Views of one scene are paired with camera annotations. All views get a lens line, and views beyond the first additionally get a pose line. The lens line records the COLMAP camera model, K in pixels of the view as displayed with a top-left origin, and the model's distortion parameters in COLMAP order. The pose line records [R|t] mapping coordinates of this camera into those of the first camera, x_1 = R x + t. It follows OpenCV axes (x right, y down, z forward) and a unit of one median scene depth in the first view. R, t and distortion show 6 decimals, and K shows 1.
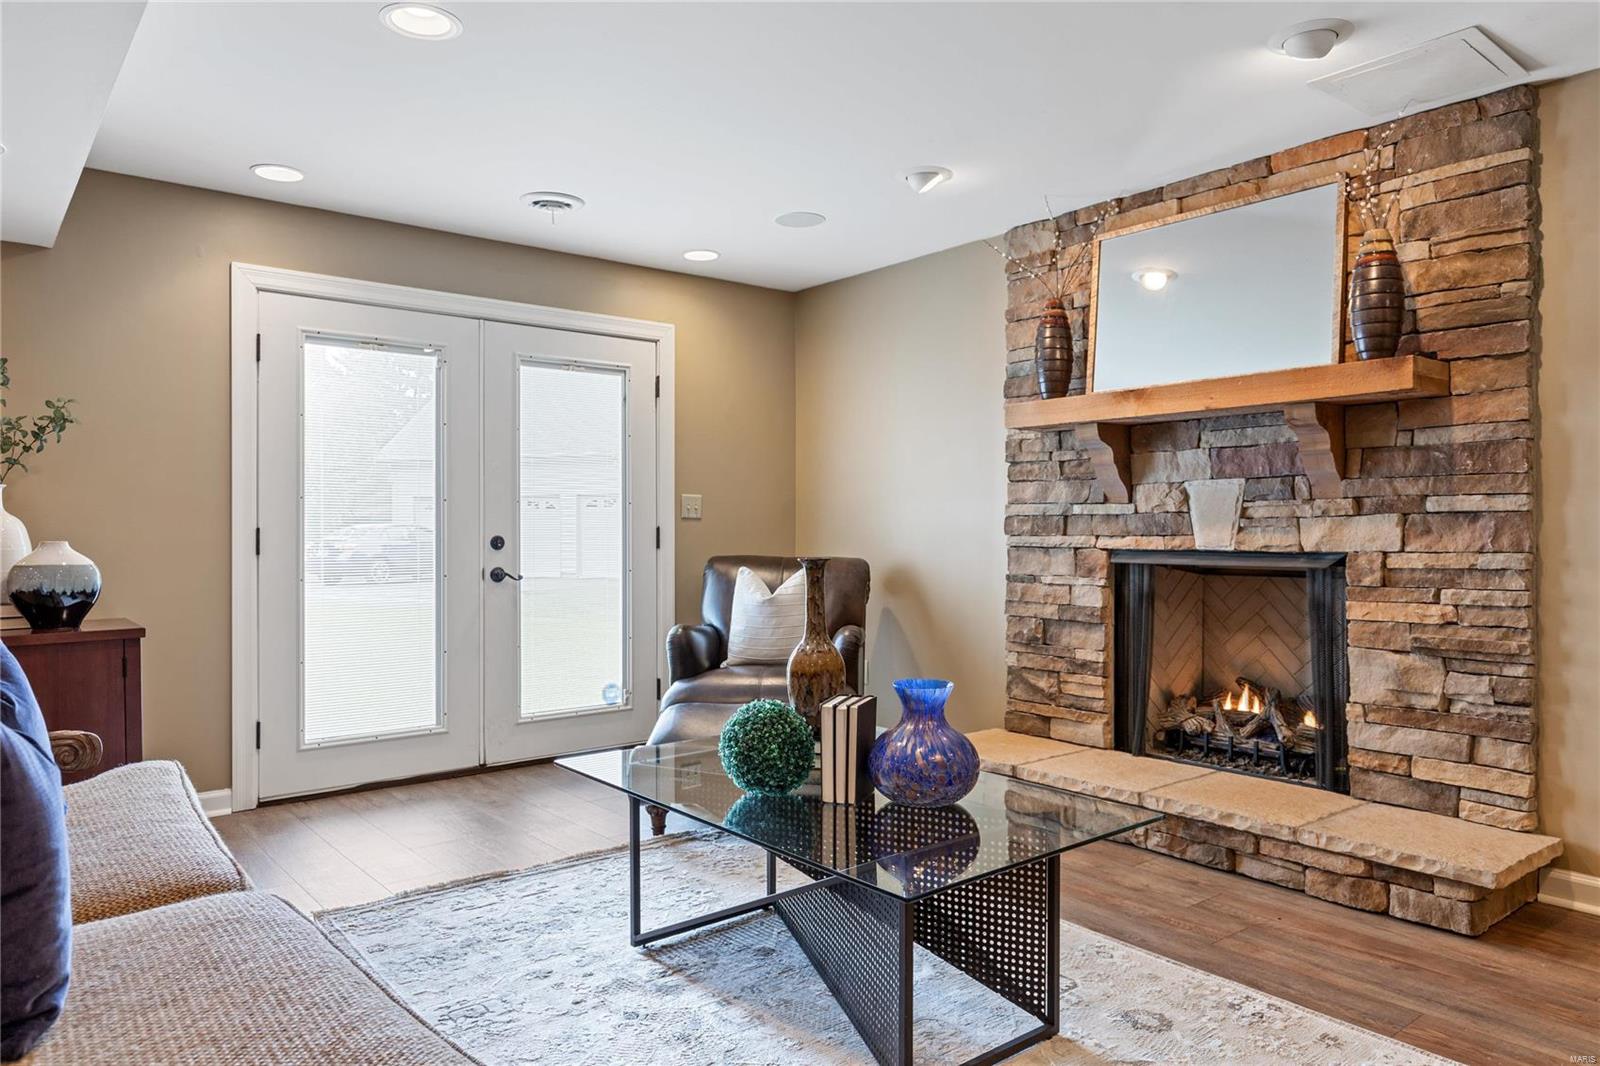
lens RADIAL K [[1054.0, 0, 803.6], [0, 1054.0, 529.2], [0, 0, 1]] dist [0.004720, -0.001411]
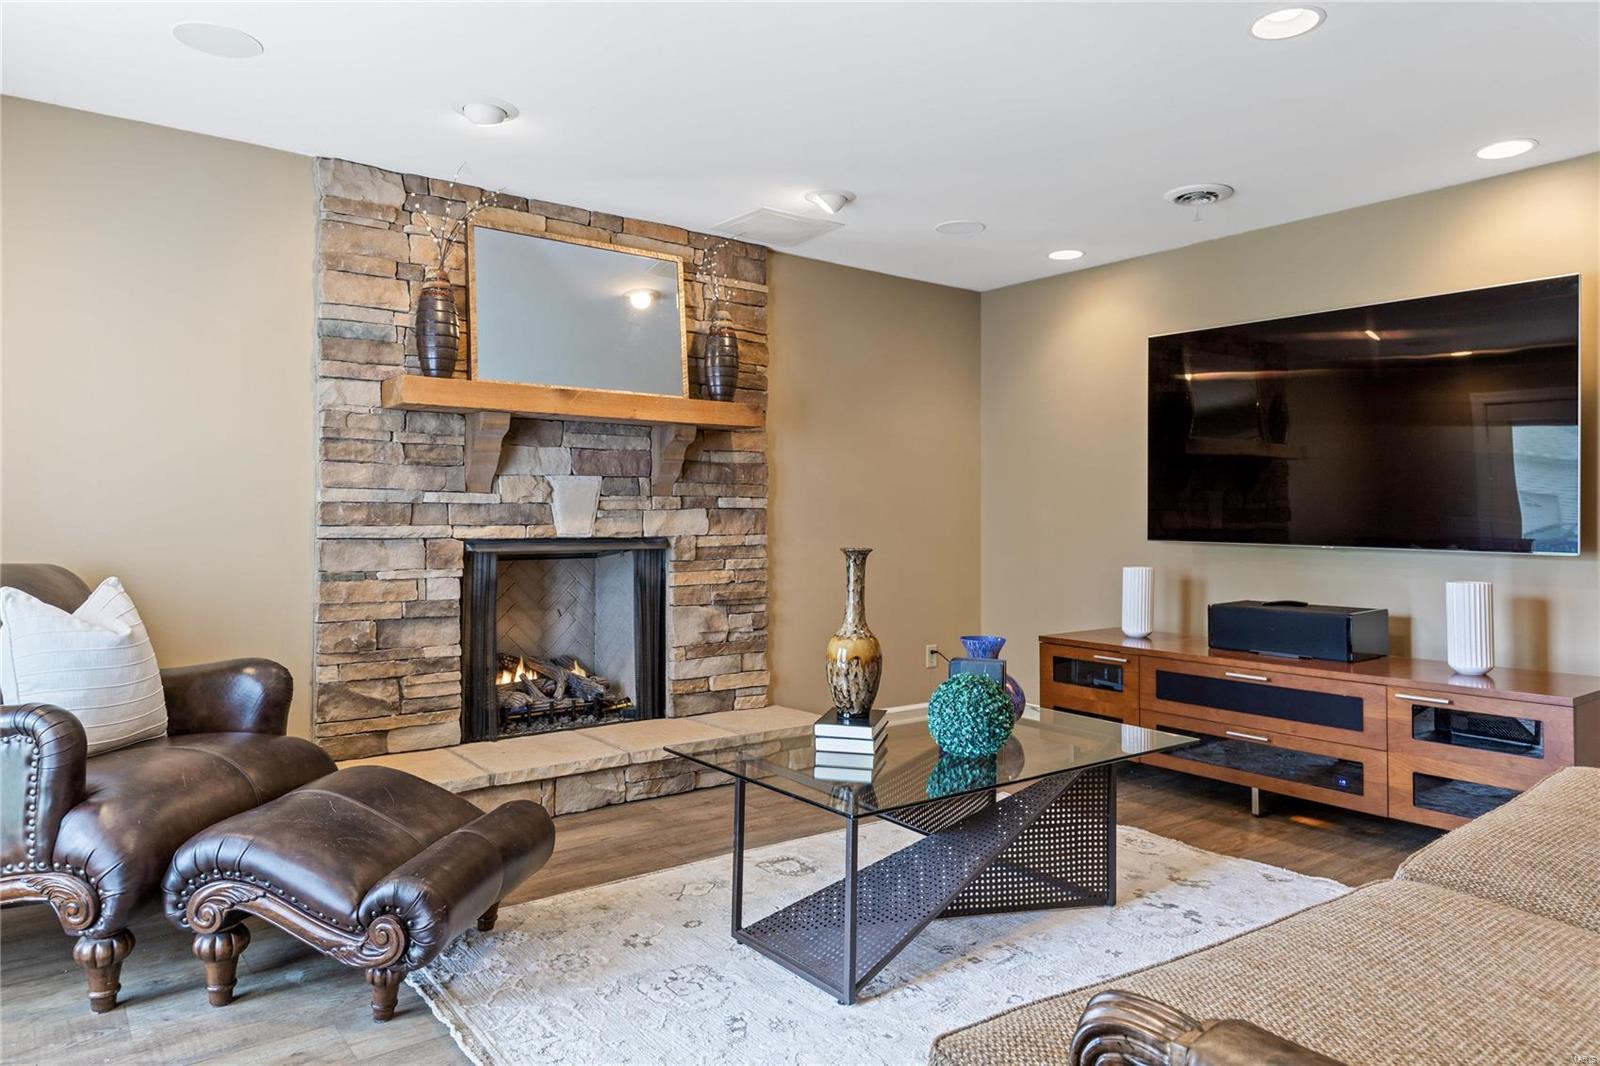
lens RADIAL K [[1026.3, 0, 802.1], [0, 1026.3, 498.2], [0, 0, 1]] dist [0.000658, -0.000114]
pose [[0.028623, 0.019047, 0.999409, -0.724826], [-0.005517, 0.999806, -0.018897, -0.002888], [-0.999575, -0.004973, 0.028723, 0.729196]]
